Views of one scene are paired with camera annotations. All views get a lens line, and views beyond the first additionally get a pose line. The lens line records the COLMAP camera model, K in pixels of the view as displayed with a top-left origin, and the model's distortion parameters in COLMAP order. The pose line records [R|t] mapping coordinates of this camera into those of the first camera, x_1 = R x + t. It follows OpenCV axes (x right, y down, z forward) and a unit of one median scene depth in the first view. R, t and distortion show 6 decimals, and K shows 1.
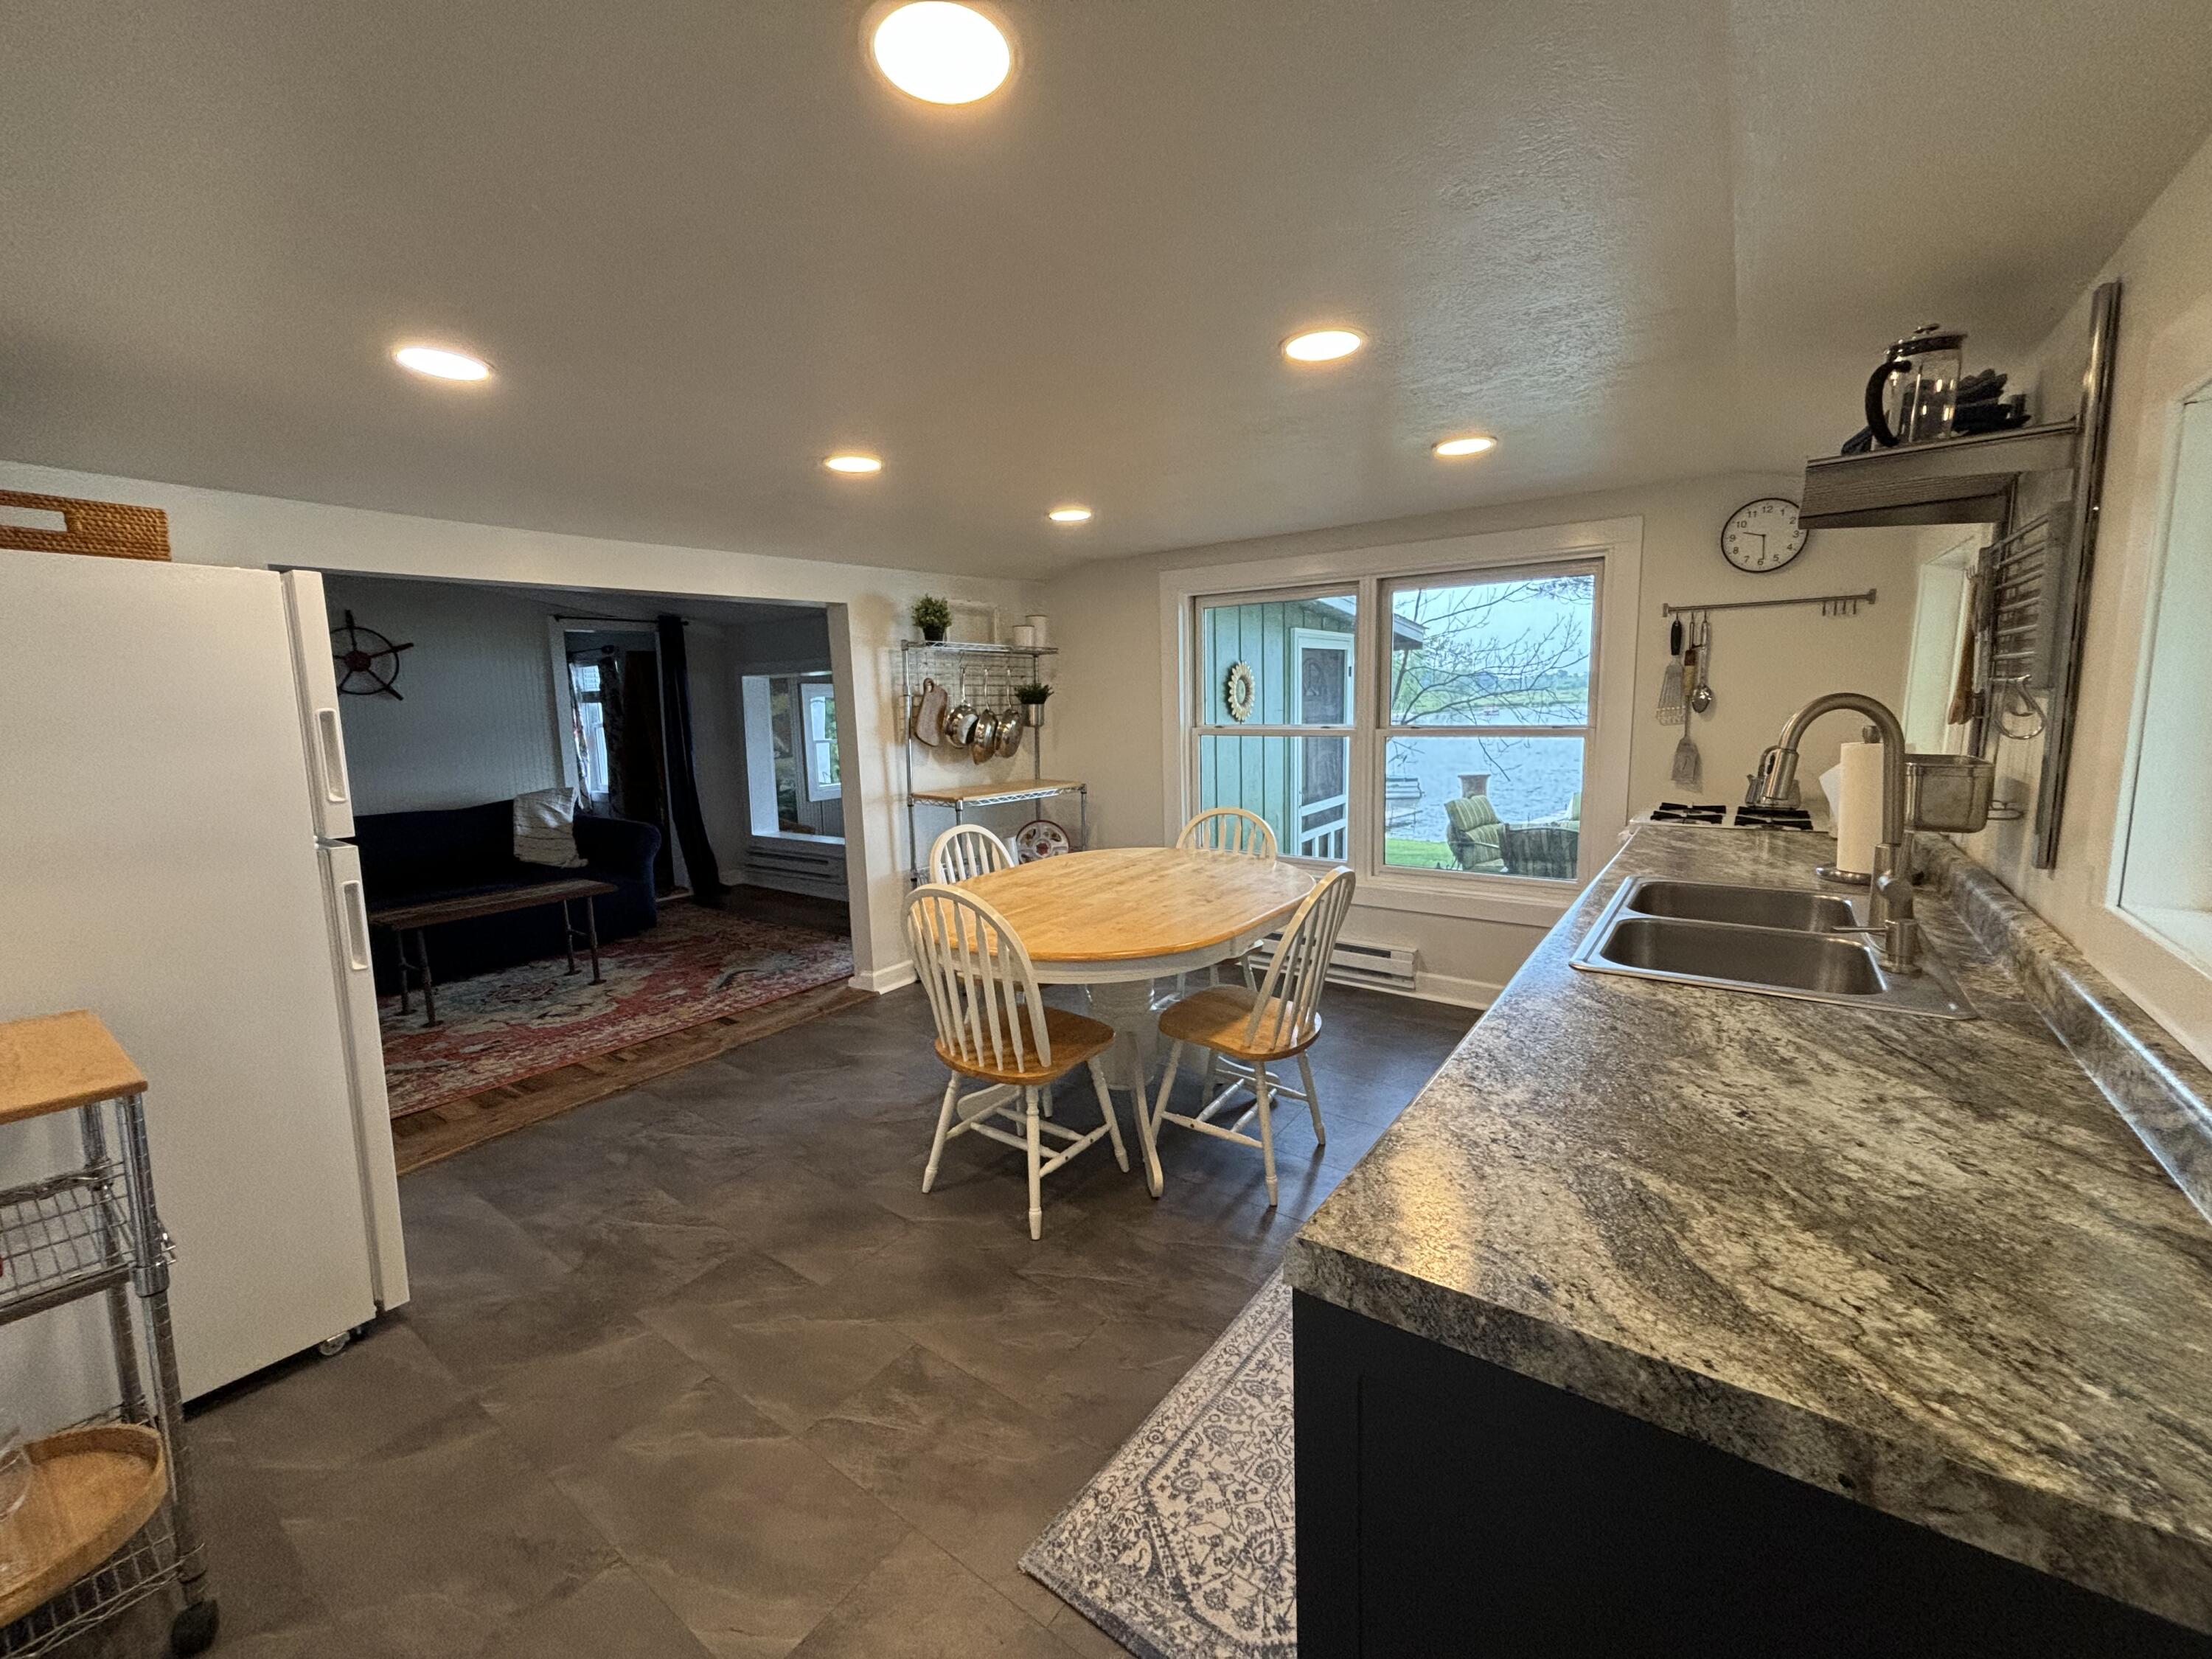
lens RADIAL K [[897.4, 0, 1103.7], [0, 897.4, 823.2], [0, 0, 1]] dist [-0.000905, 0.001692]
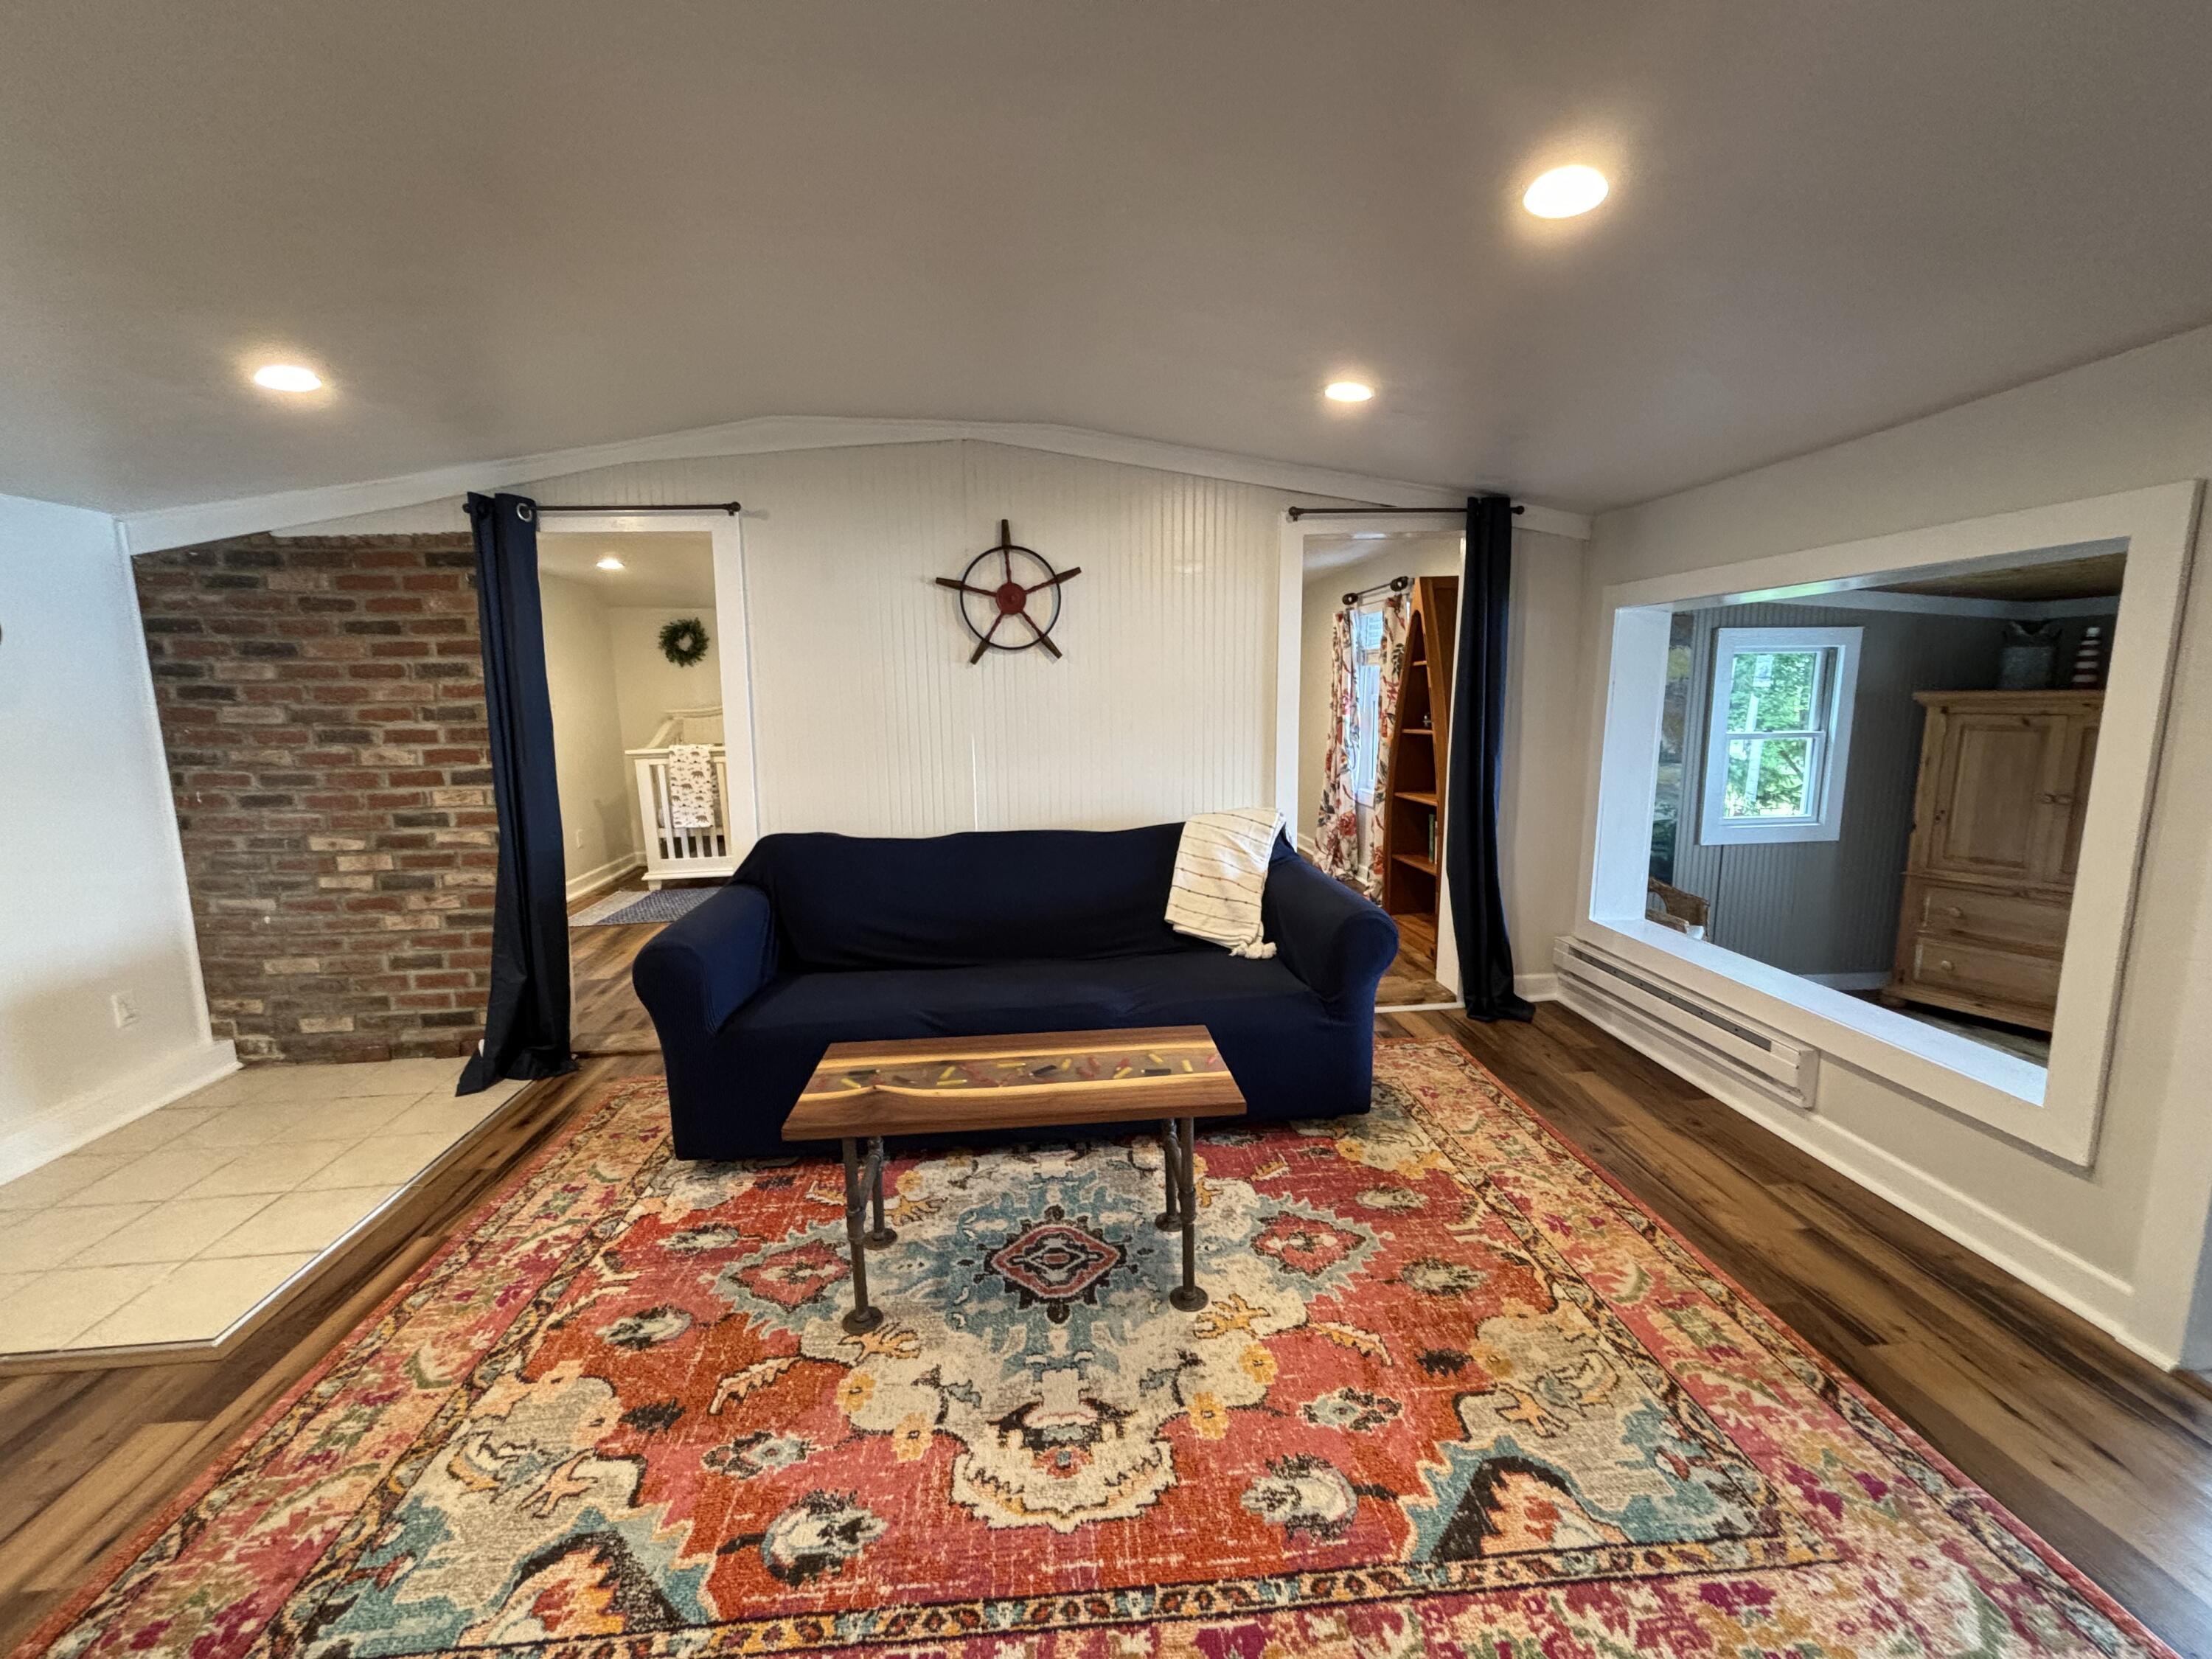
lens RADIAL K [[897.4, 0, 1108.8], [0, 897.4, 825.2], [0, 0, 1]] dist [-0.000905, 0.001692]
pose [[0.653952, 0.129789, -0.745320, -0.327158], [-0.102778, 0.991282, 0.082442, -0.092476], [0.749522, 0.022689, 0.661590, 0.755726]]
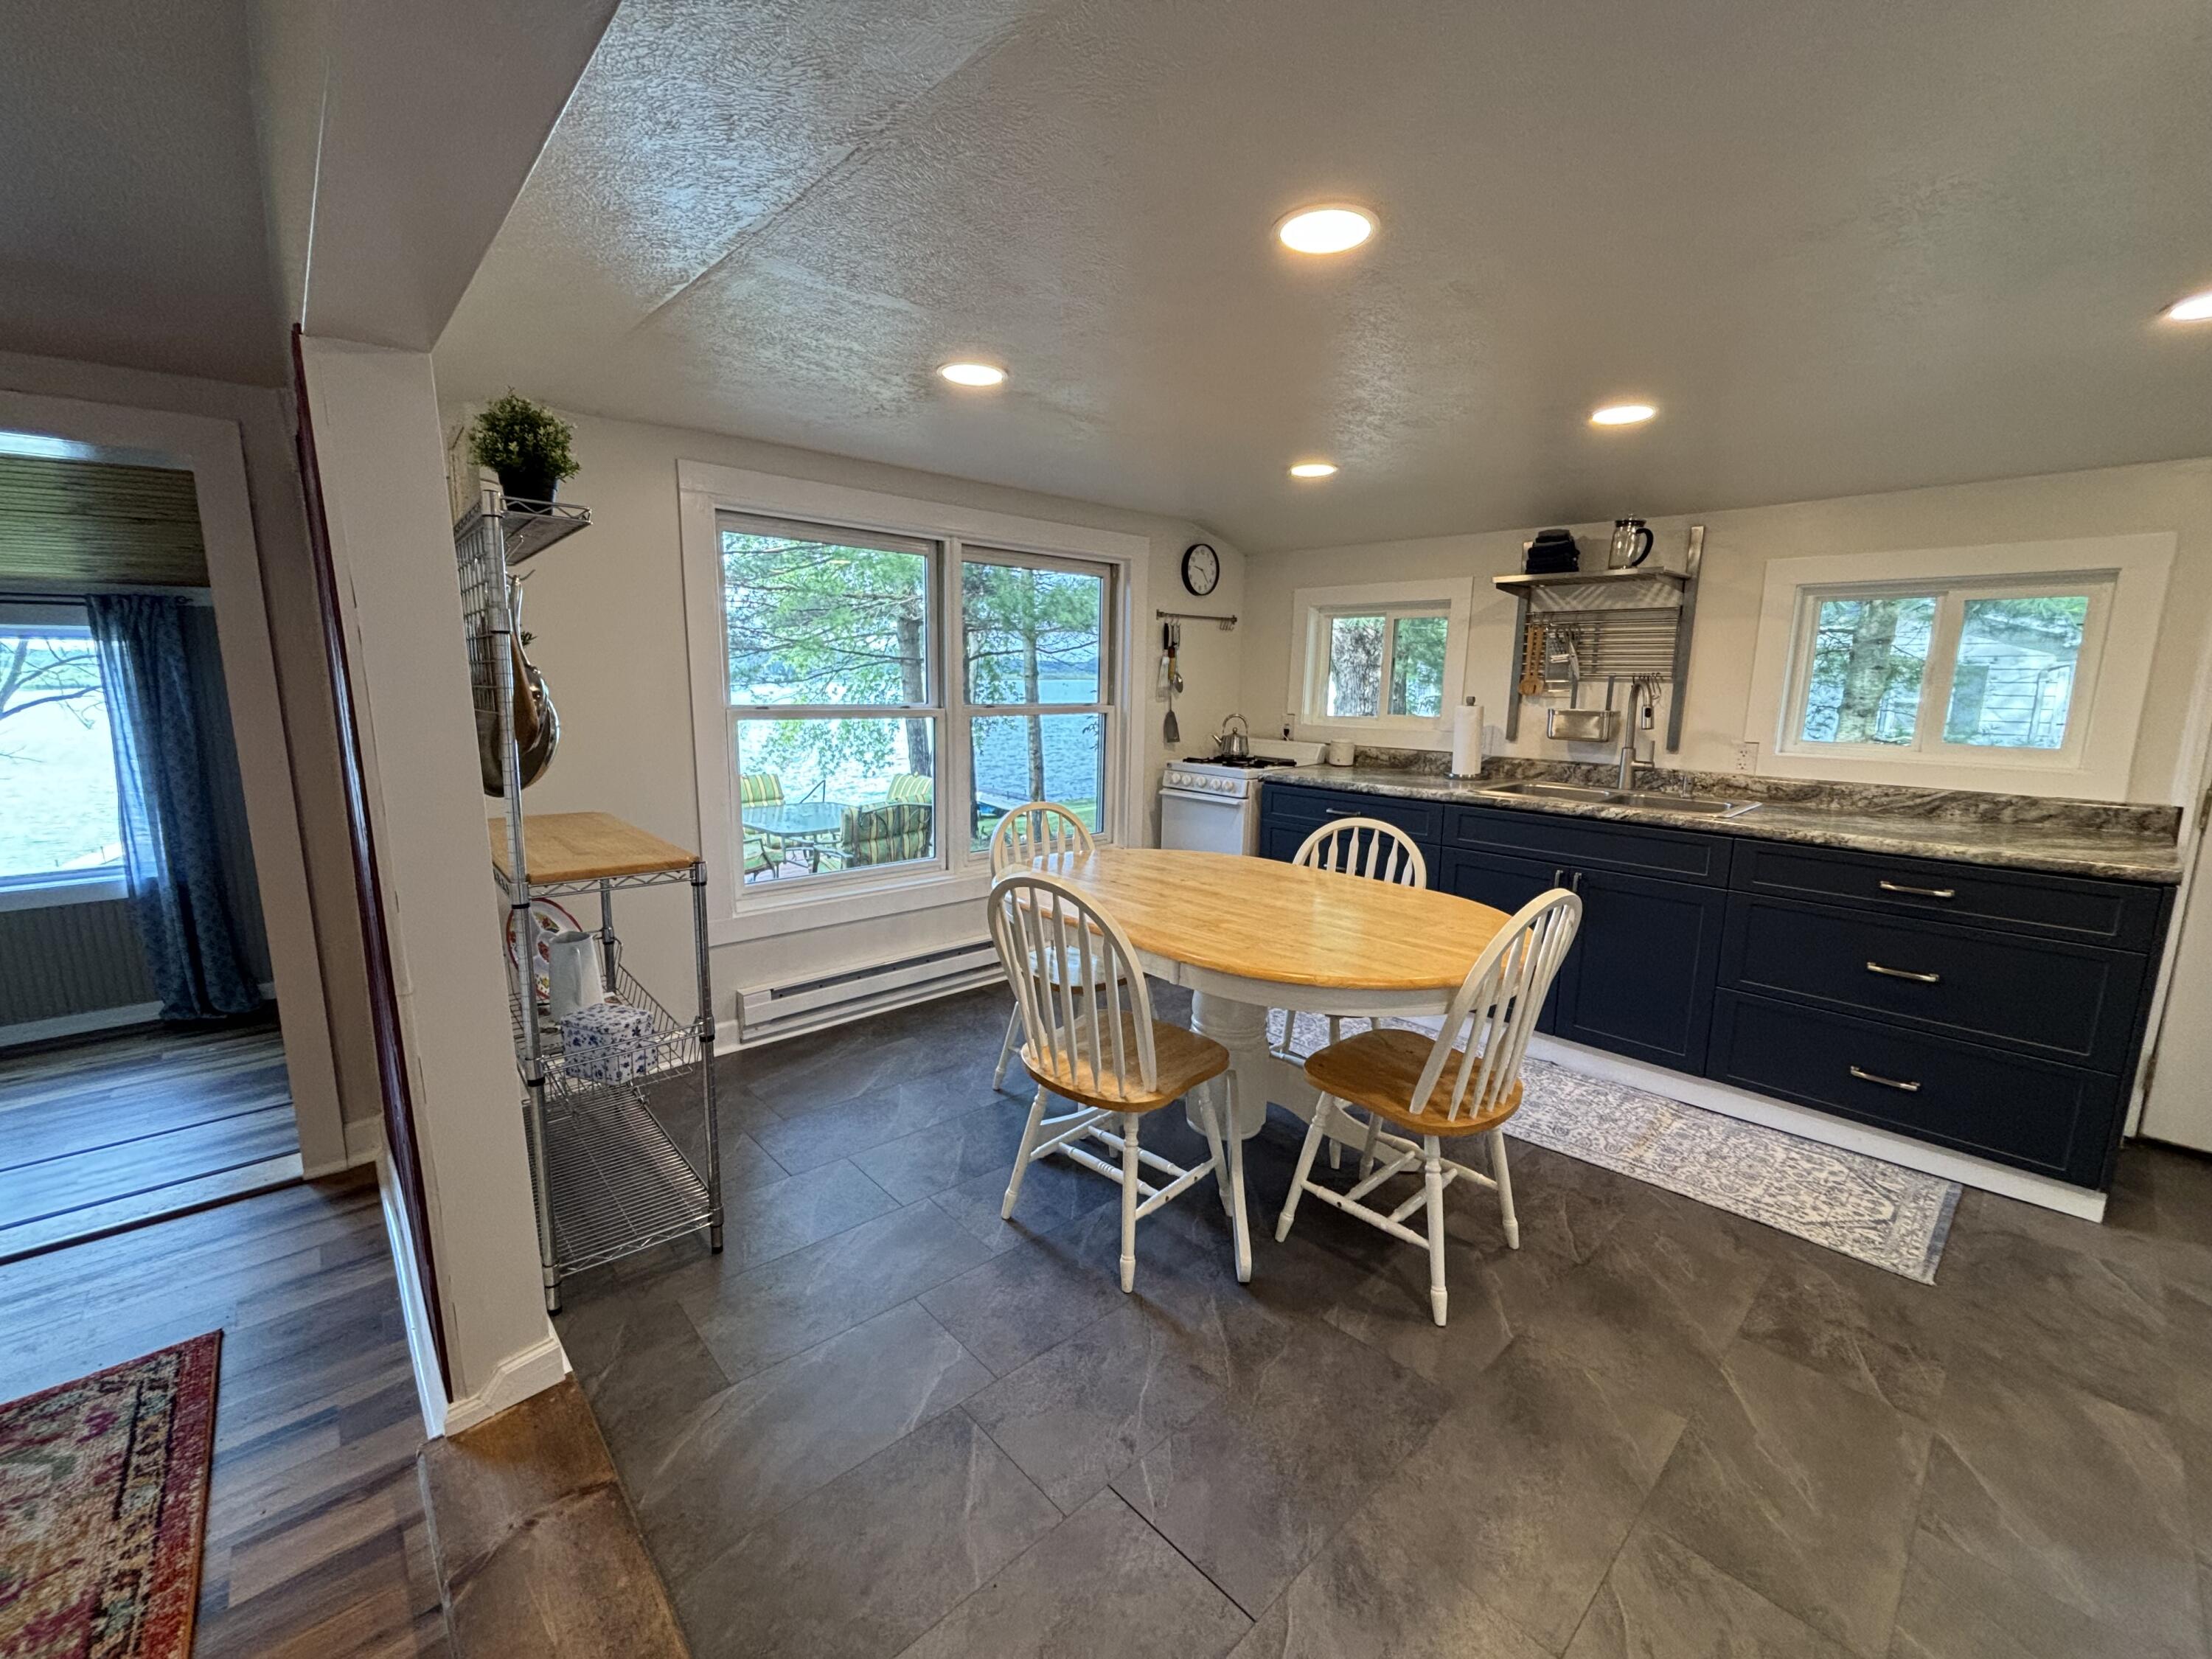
lens RADIAL K [[897.4, 0, 1105.4], [0, 897.4, 826.6], [0, 0, 1]] dist [-0.000905, 0.001692]
pose [[0.193887, -0.136526, 0.971478, -0.564100], [0.121802, 0.985957, 0.114251, -0.070677], [-0.973433, 0.096176, 0.207793, 0.661587]]
